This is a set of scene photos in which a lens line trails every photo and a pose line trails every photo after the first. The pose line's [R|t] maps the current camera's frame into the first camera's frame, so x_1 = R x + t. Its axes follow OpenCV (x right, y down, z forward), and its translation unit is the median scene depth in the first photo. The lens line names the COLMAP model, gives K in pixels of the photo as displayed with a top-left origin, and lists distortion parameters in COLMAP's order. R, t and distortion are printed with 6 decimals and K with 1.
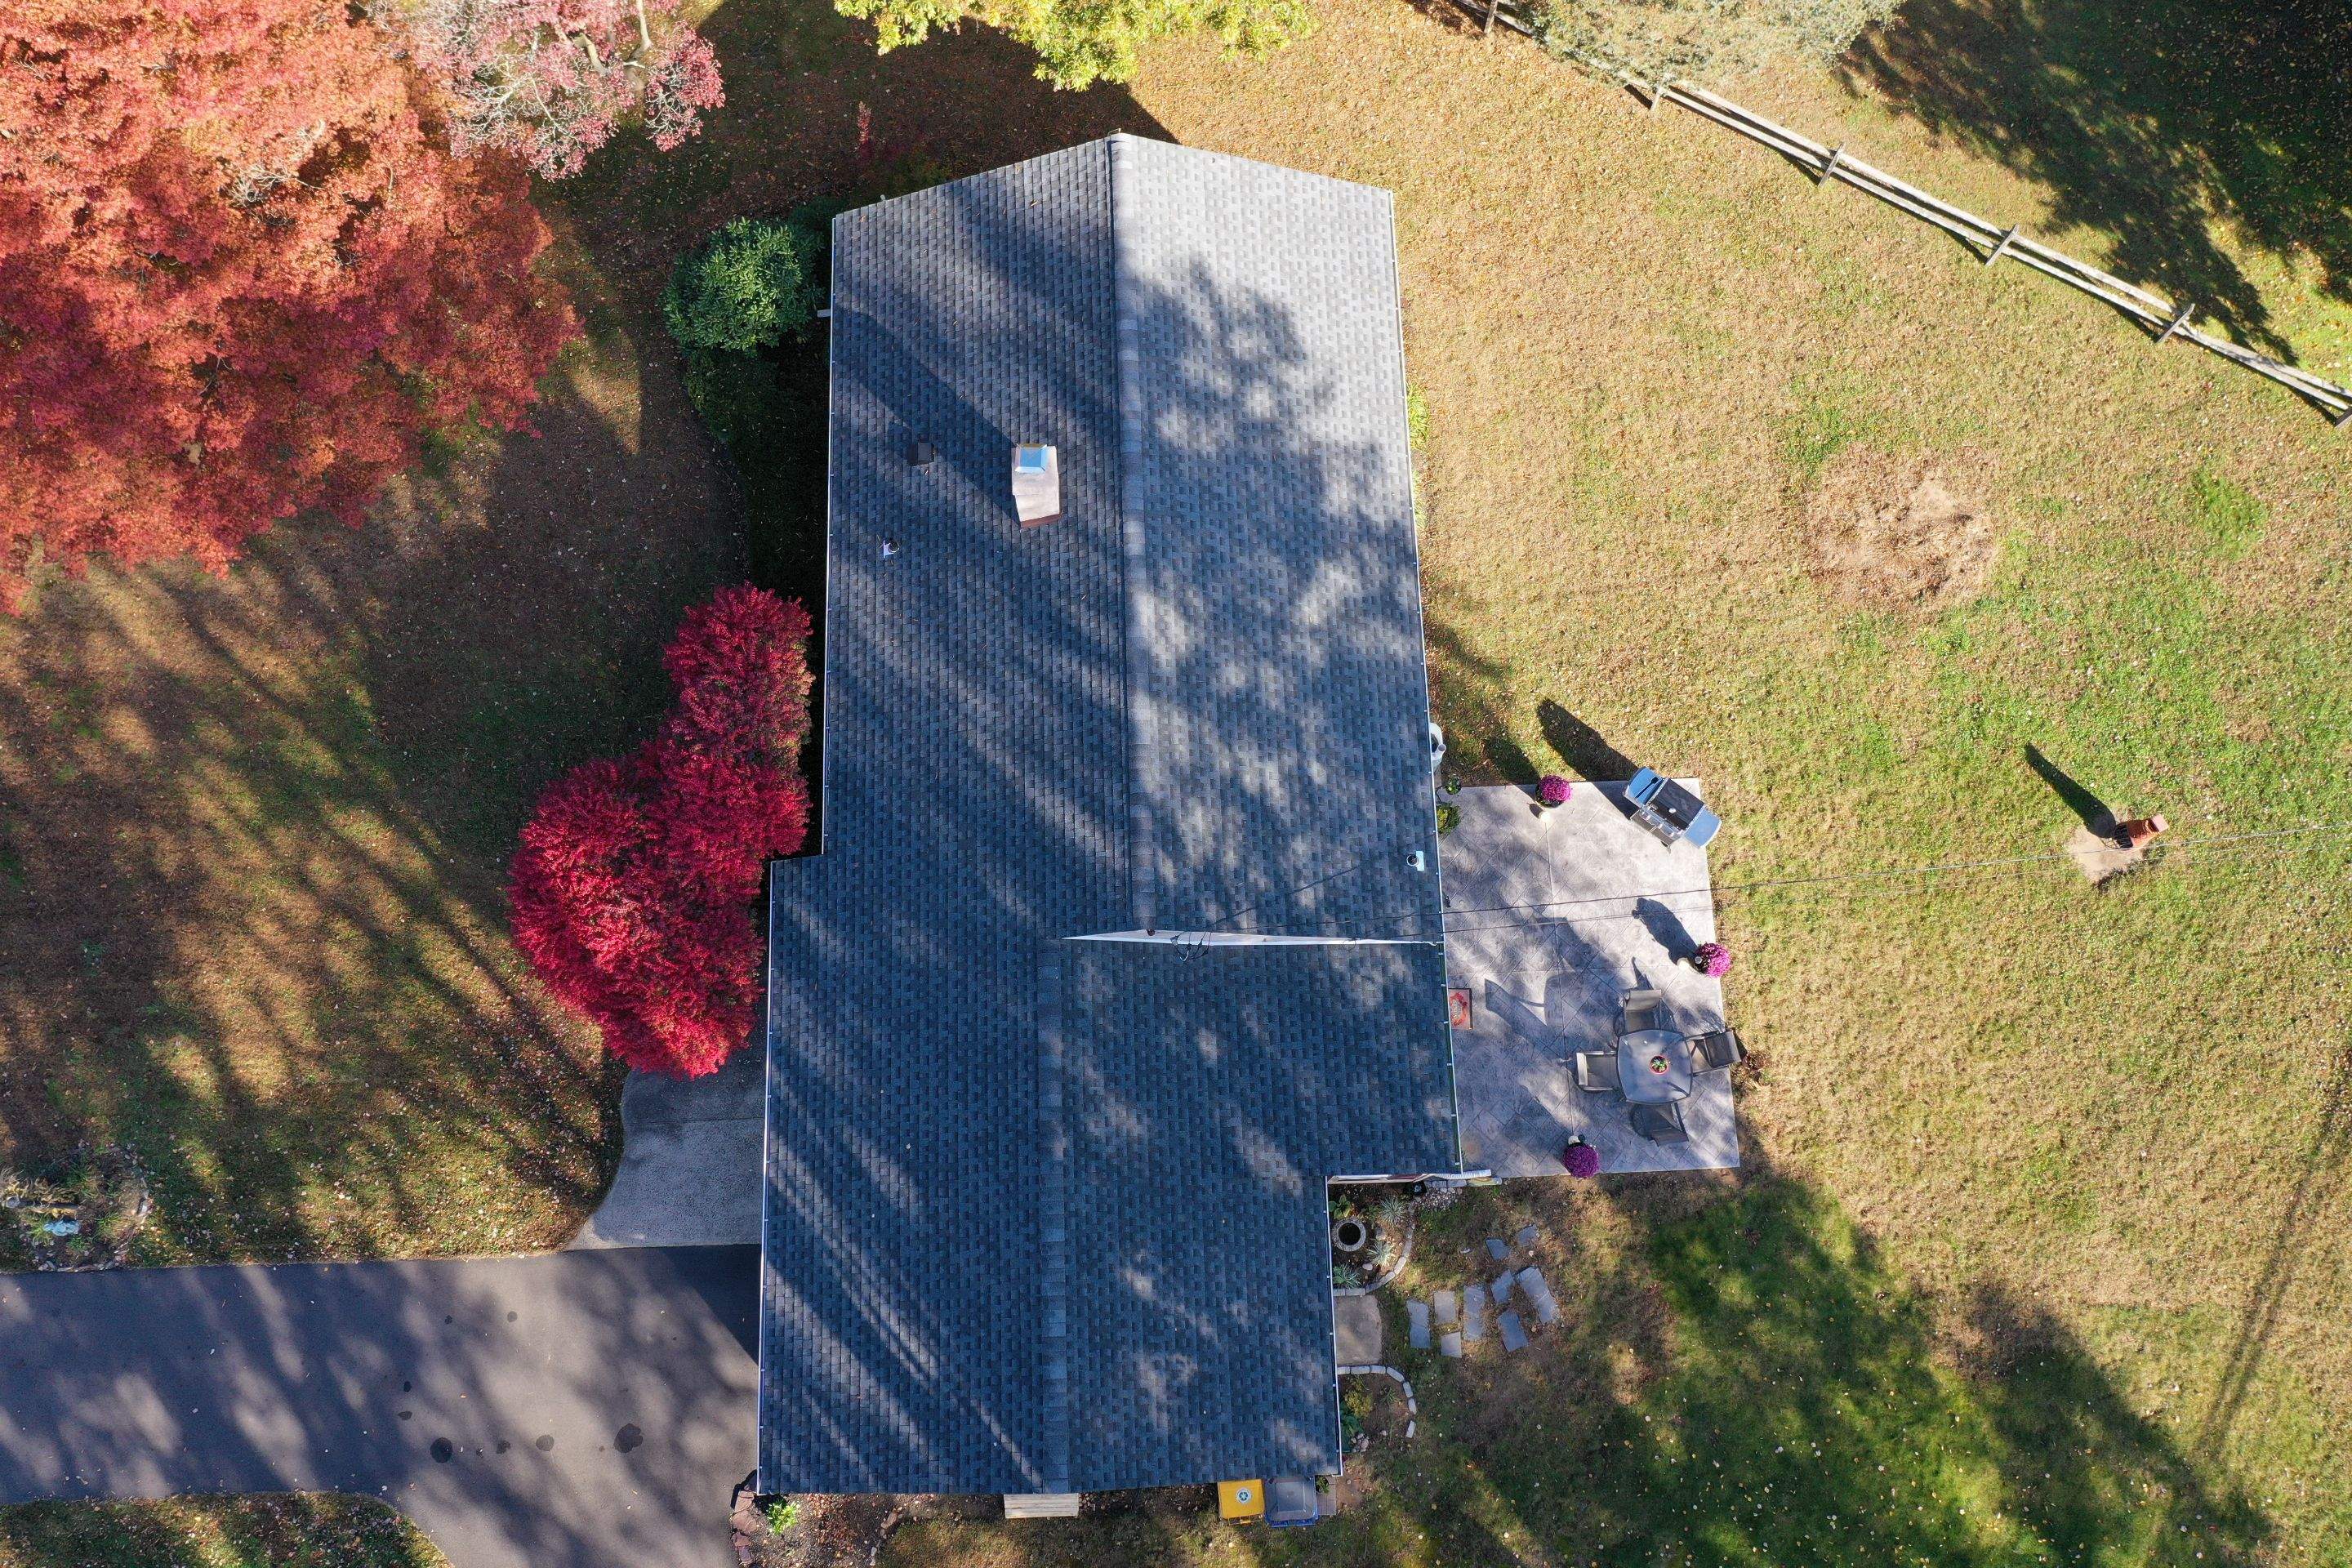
lens RADIAL K [[1886.6, 0, 1178.2], [0, 1886.6, 769.1], [0, 0, 1]] dist [0.011281, 0.004639]
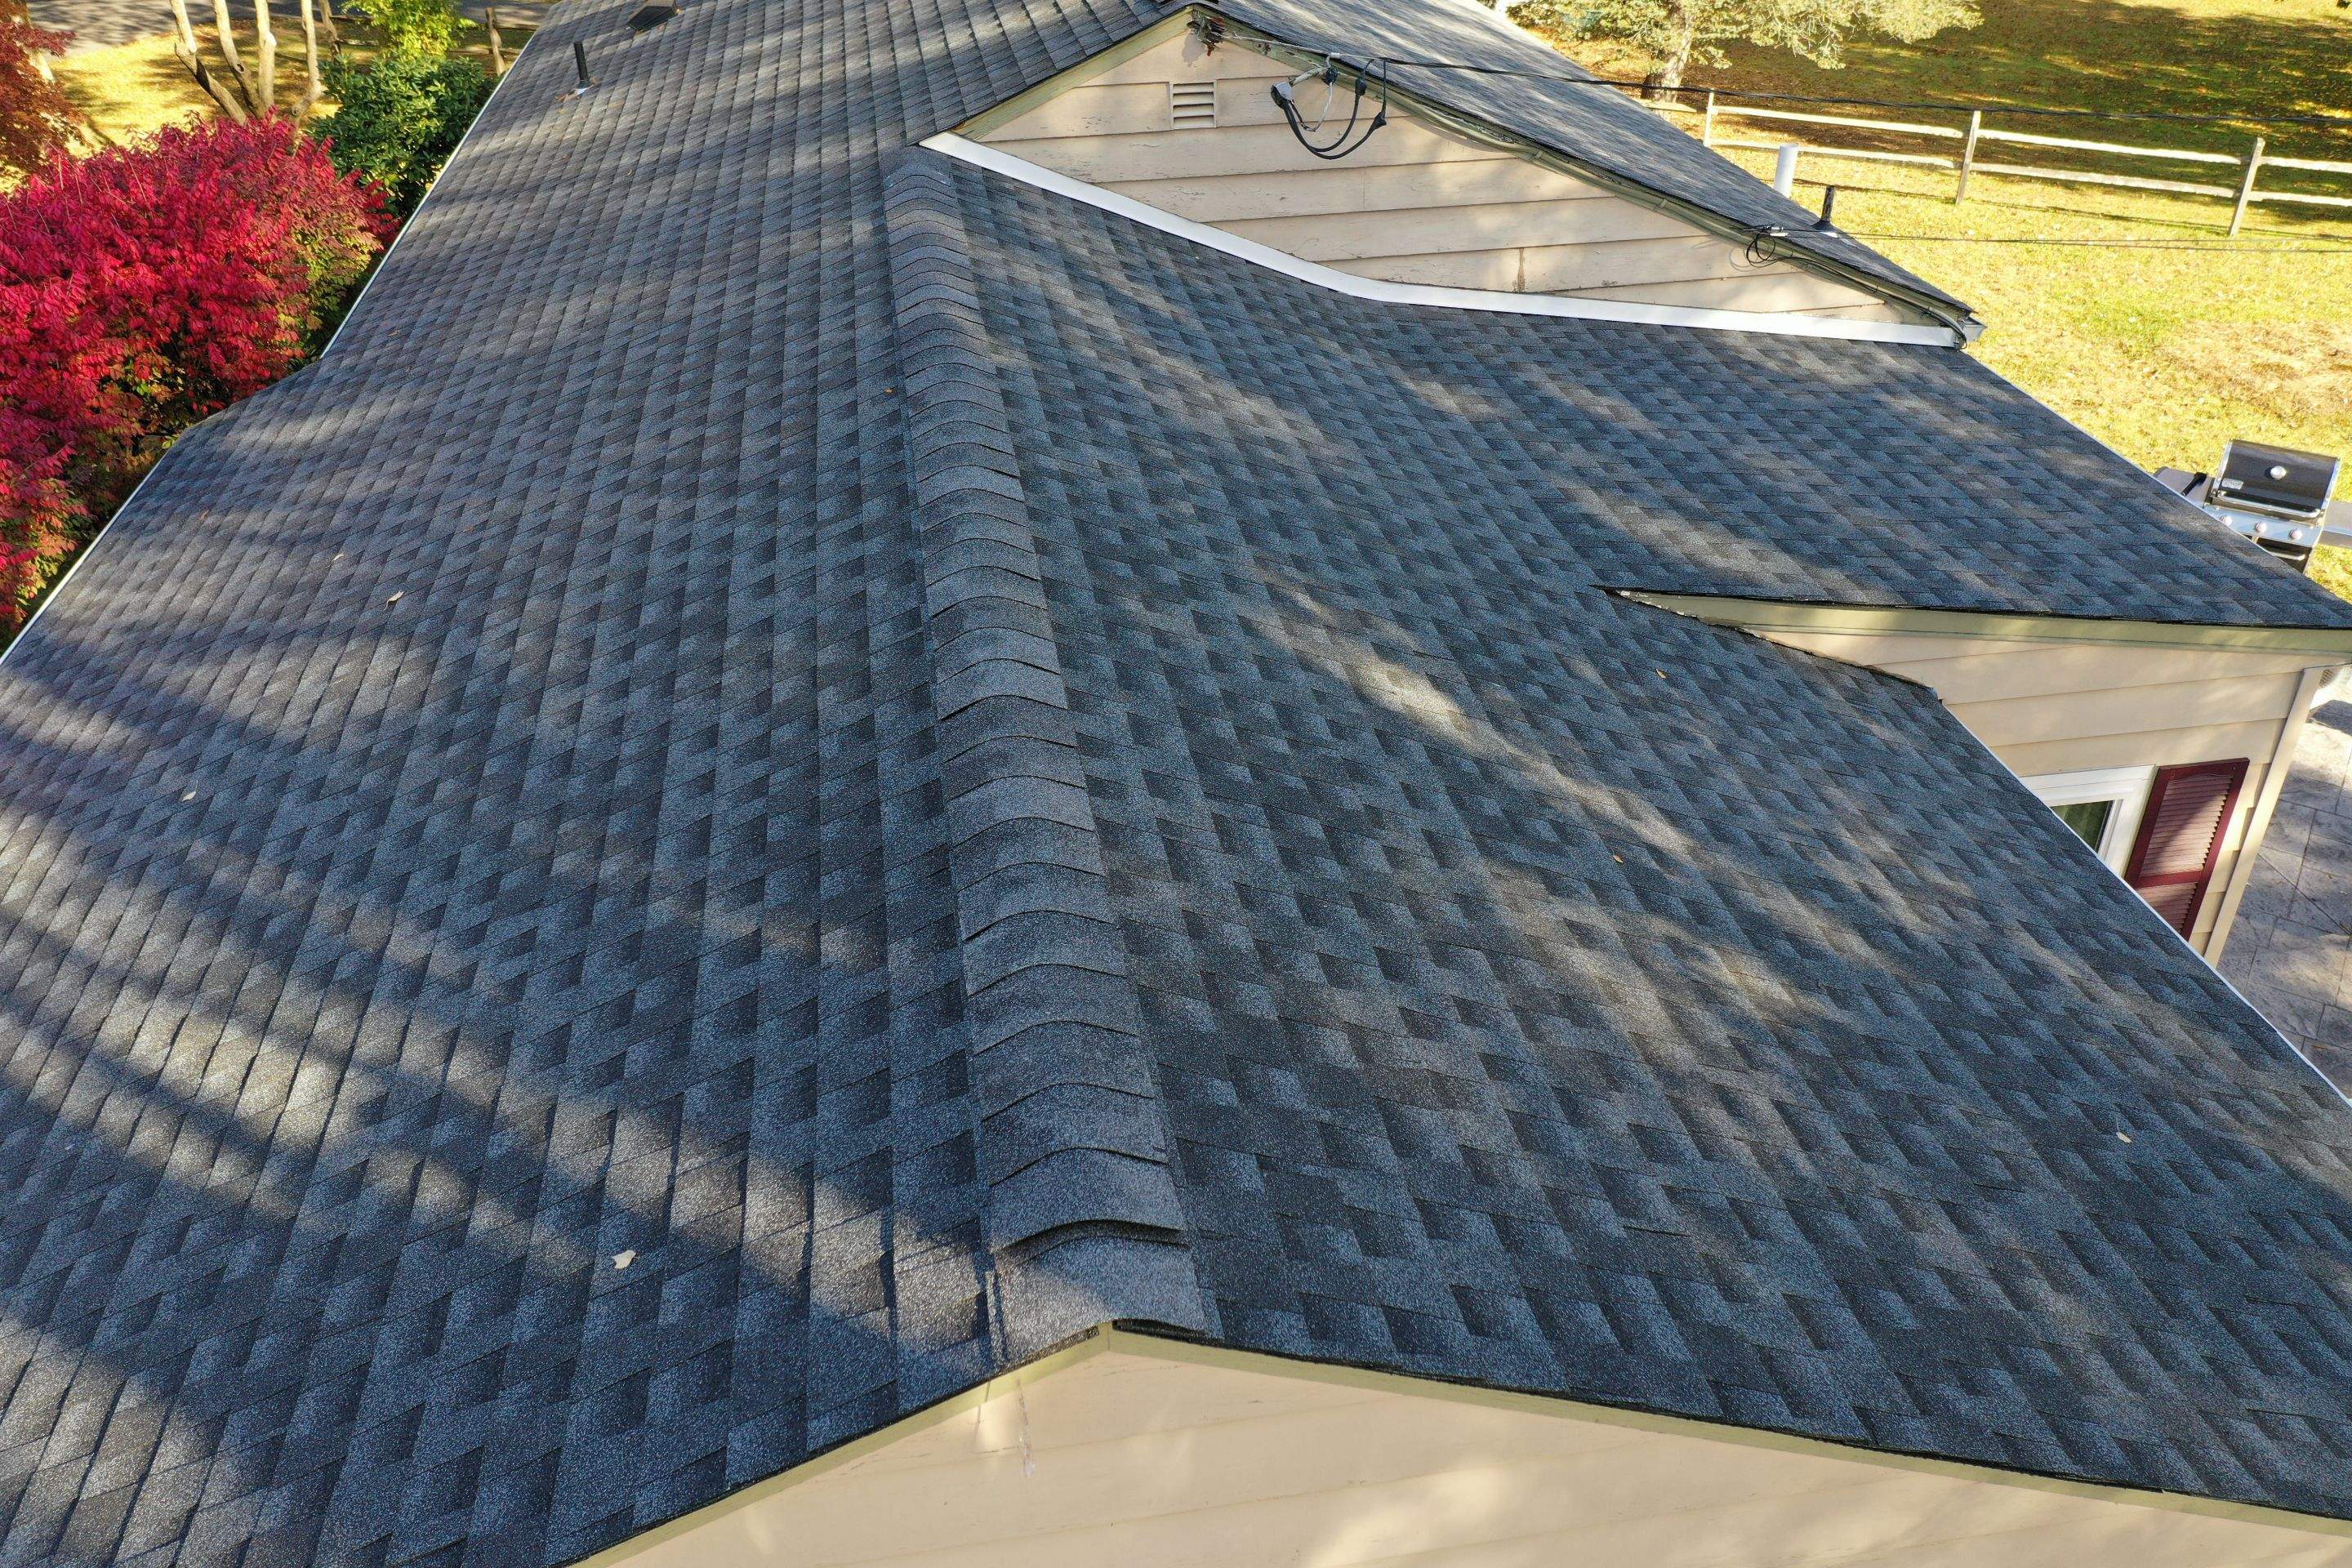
lens RADIAL K [[1886.6, 0, 1189.4], [0, 1886.6, 794.2], [0, 0, 1]] dist [0.011281, 0.004639]
pose [[0.991711, -0.065551, 0.110511, -0.055505], [0.122731, 0.737852, -0.663710, 0.345473], [-0.038034, 0.671772, 0.739781, 0.708157]]
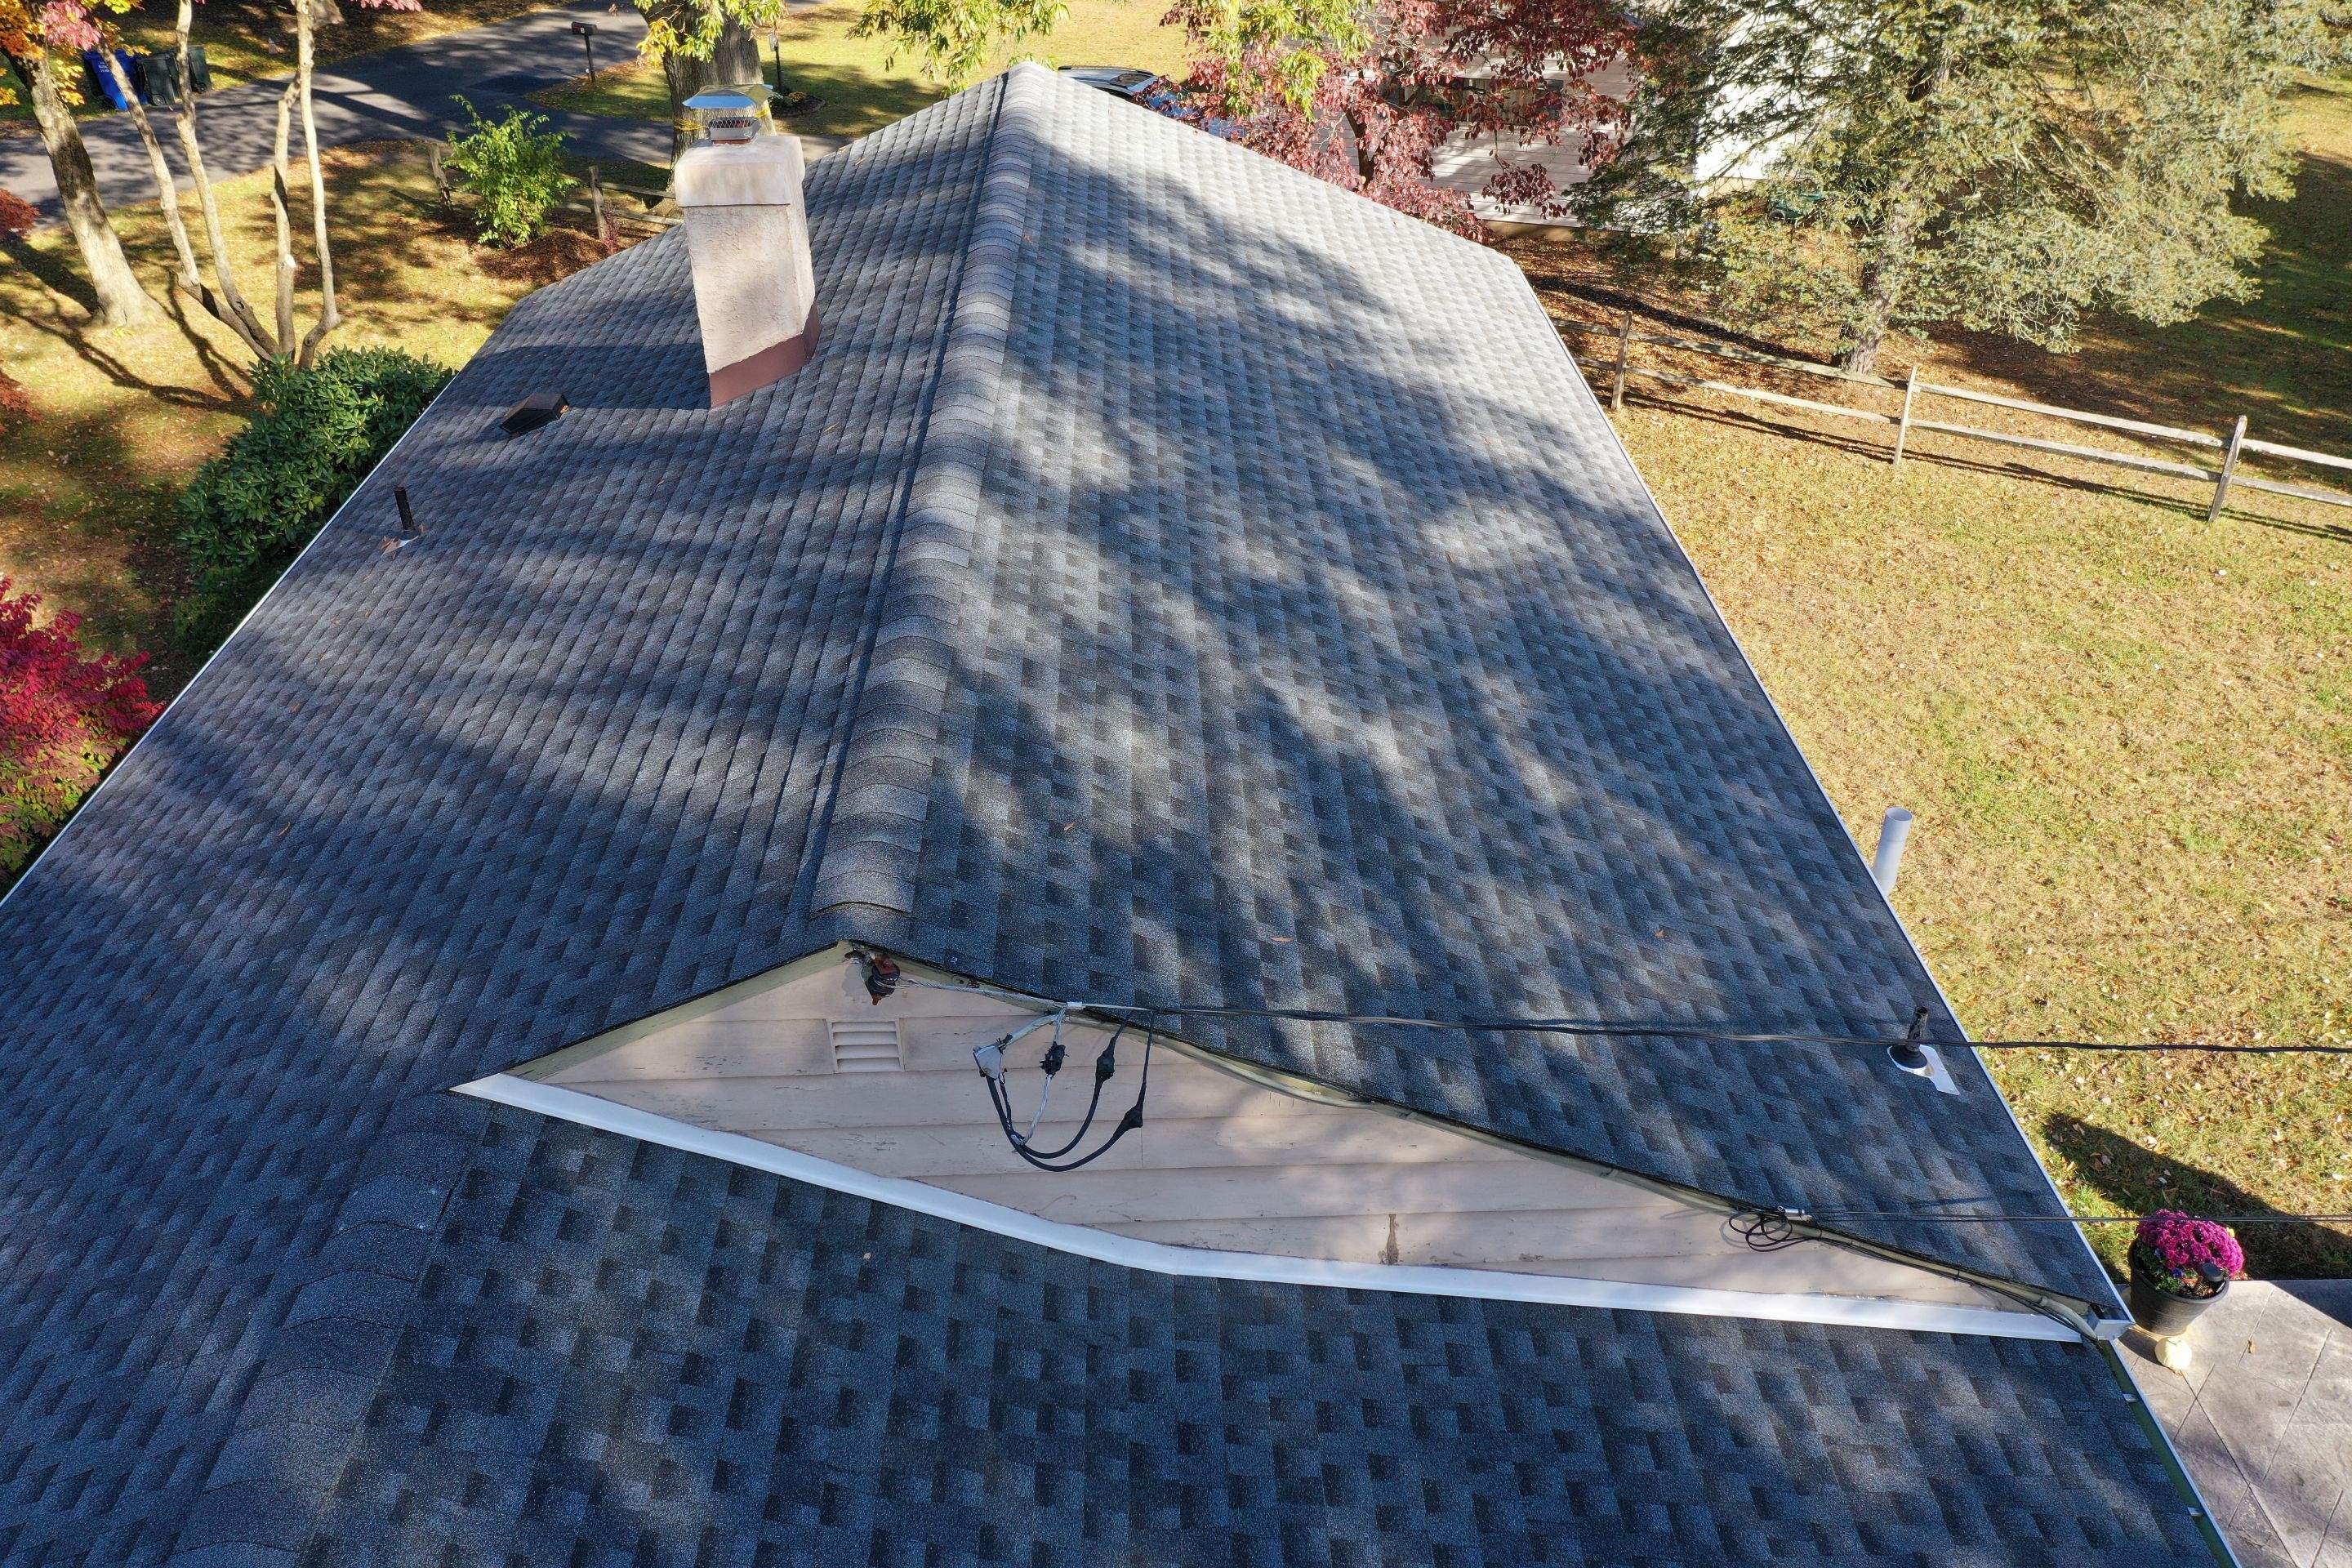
lens RADIAL K [[1886.6, 0, 1184.2], [0, 1886.6, 781.8], [0, 0, 1]] dist [0.011281, 0.004639]
pose [[0.999956, 0.008879, -0.003098, 0.016872], [-0.008653, 0.739638, -0.672950, 0.182555], [-0.003684, 0.672947, 0.739682, 0.692528]]
